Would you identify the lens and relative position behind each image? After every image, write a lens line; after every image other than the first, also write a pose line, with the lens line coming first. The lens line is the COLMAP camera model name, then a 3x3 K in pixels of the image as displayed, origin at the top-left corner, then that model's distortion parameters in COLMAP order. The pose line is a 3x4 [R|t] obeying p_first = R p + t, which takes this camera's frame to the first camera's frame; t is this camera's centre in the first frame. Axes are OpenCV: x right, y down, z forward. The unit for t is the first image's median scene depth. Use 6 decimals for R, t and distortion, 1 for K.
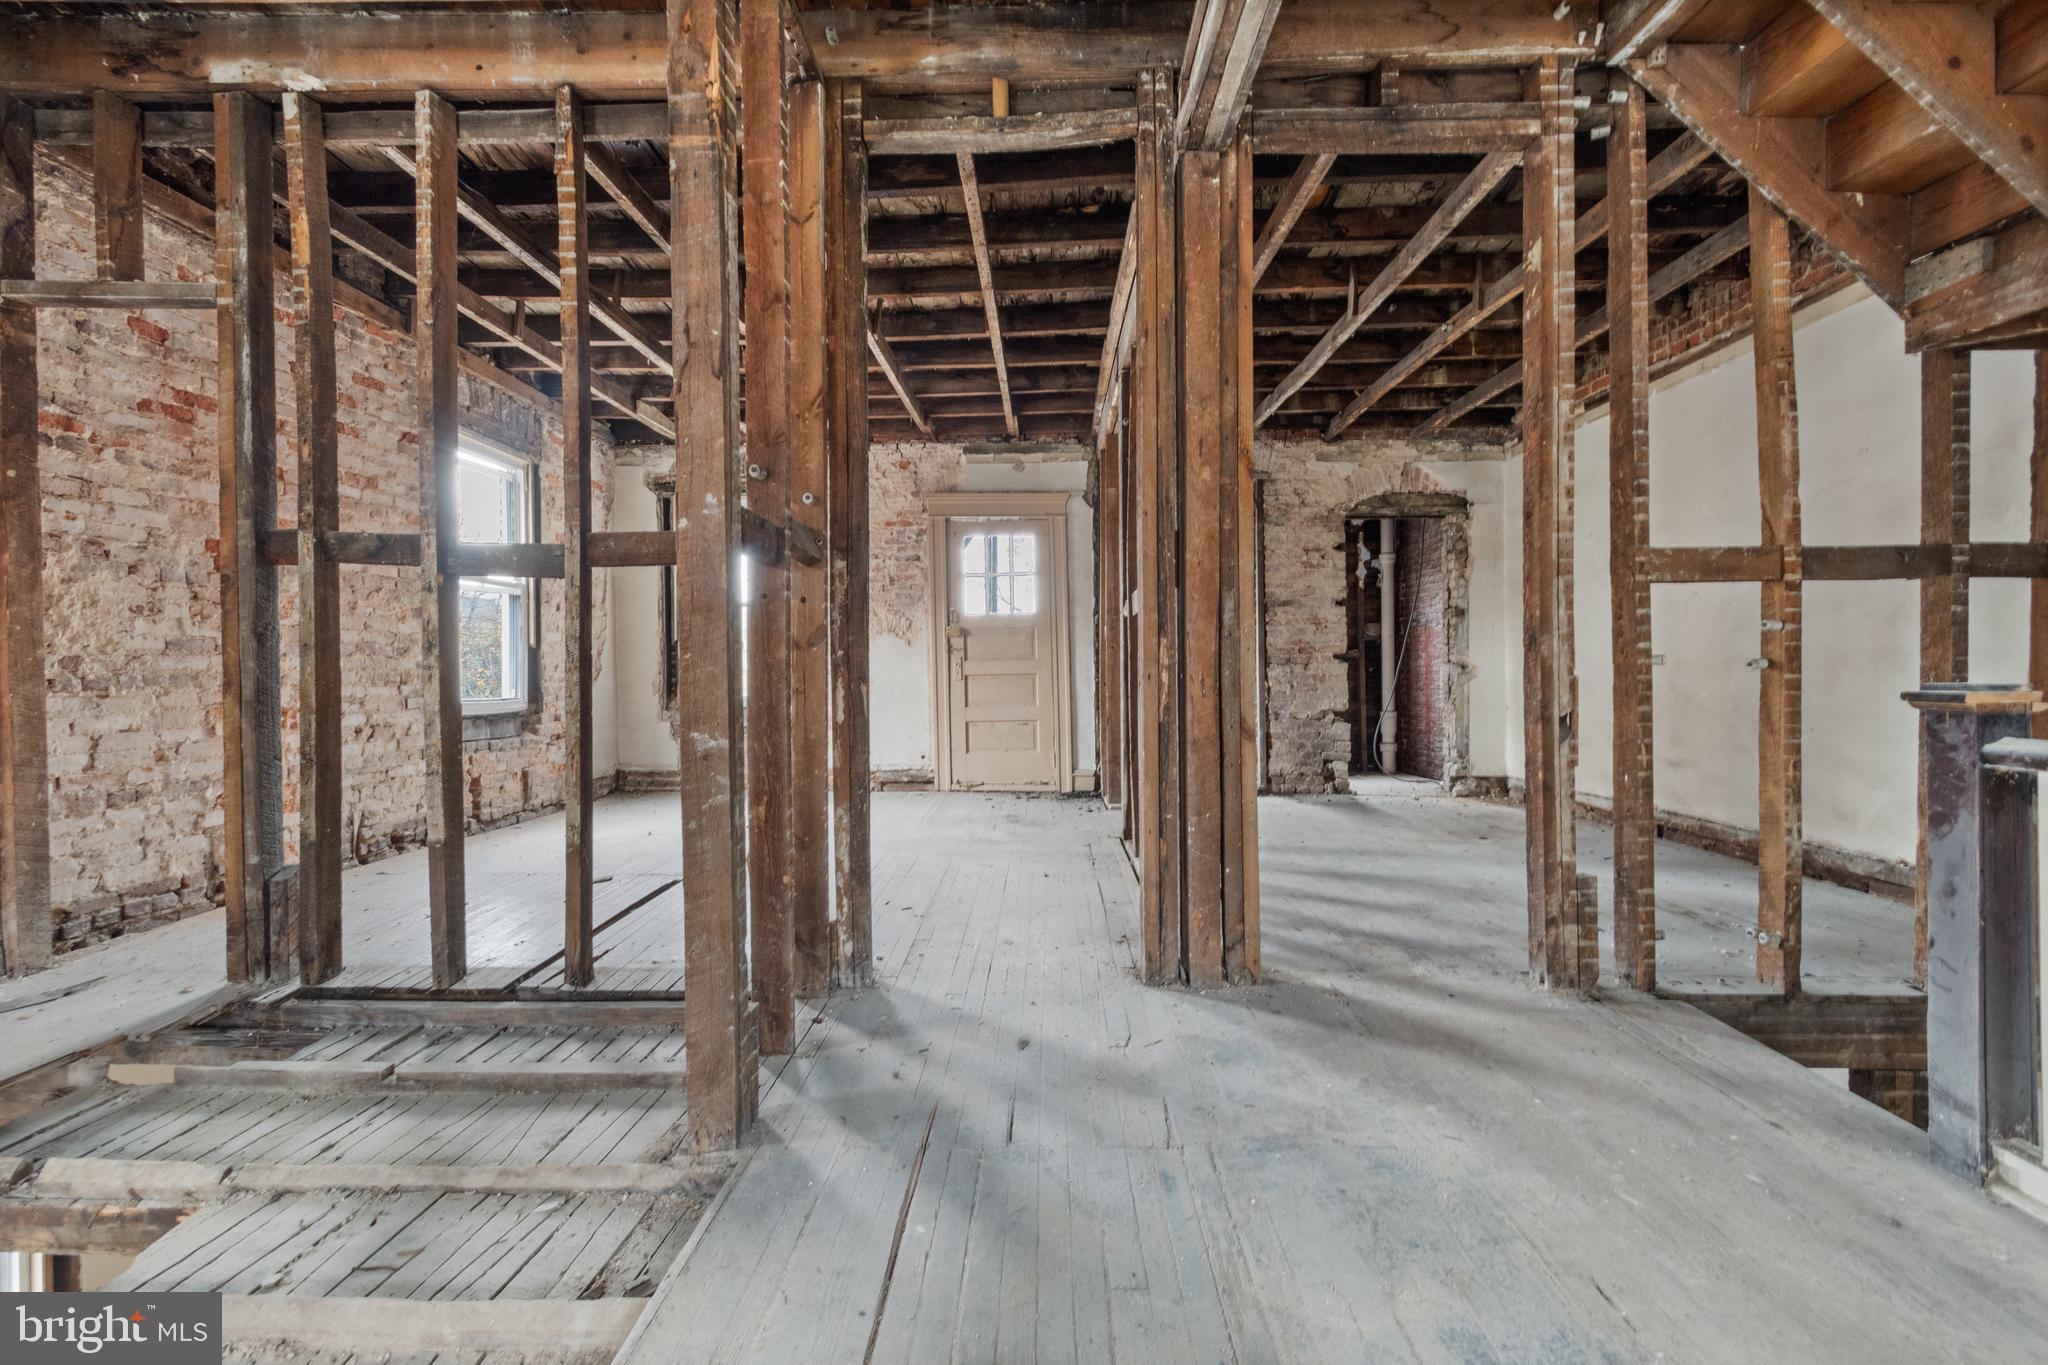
lens RADIAL K [[923.8, 0, 1026.5], [0, 923.8, 679.4], [0, 0, 1]] dist [-0.002839, -0.000159]
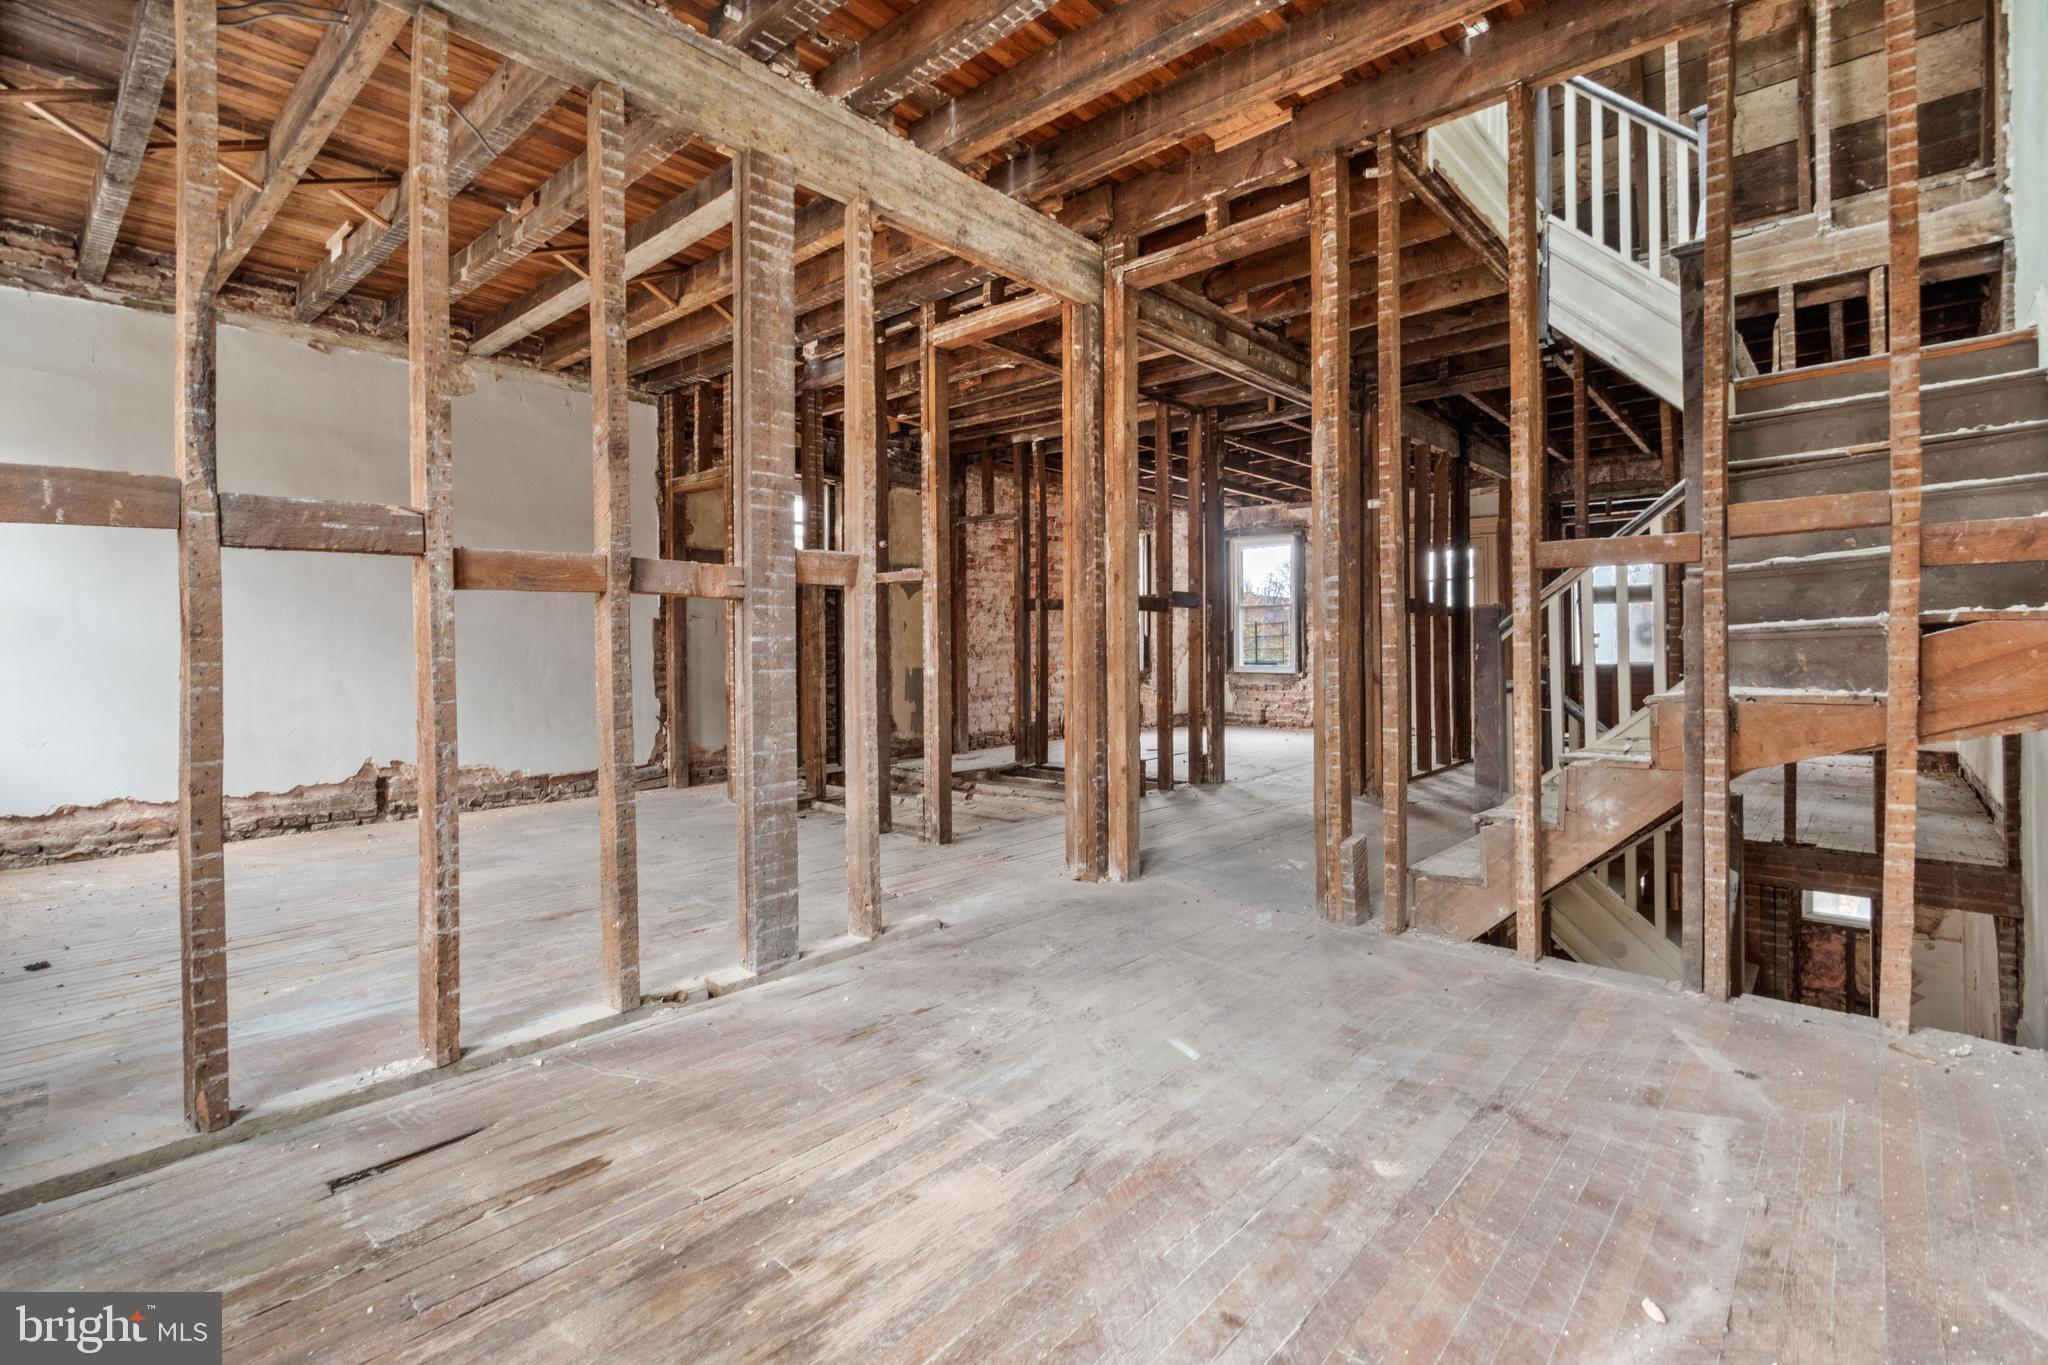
lens RADIAL K [[923.8, 0, 1023.5], [0, 923.8, 663.0], [0, 0, 1]] dist [-0.002839, -0.000159]
pose [[0.759067, 0.010878, -0.650922, 0.872531], [-0.005634, 0.999933, 0.010141, 0.001800], [0.650988, -0.004031, 0.759077, -0.996084]]
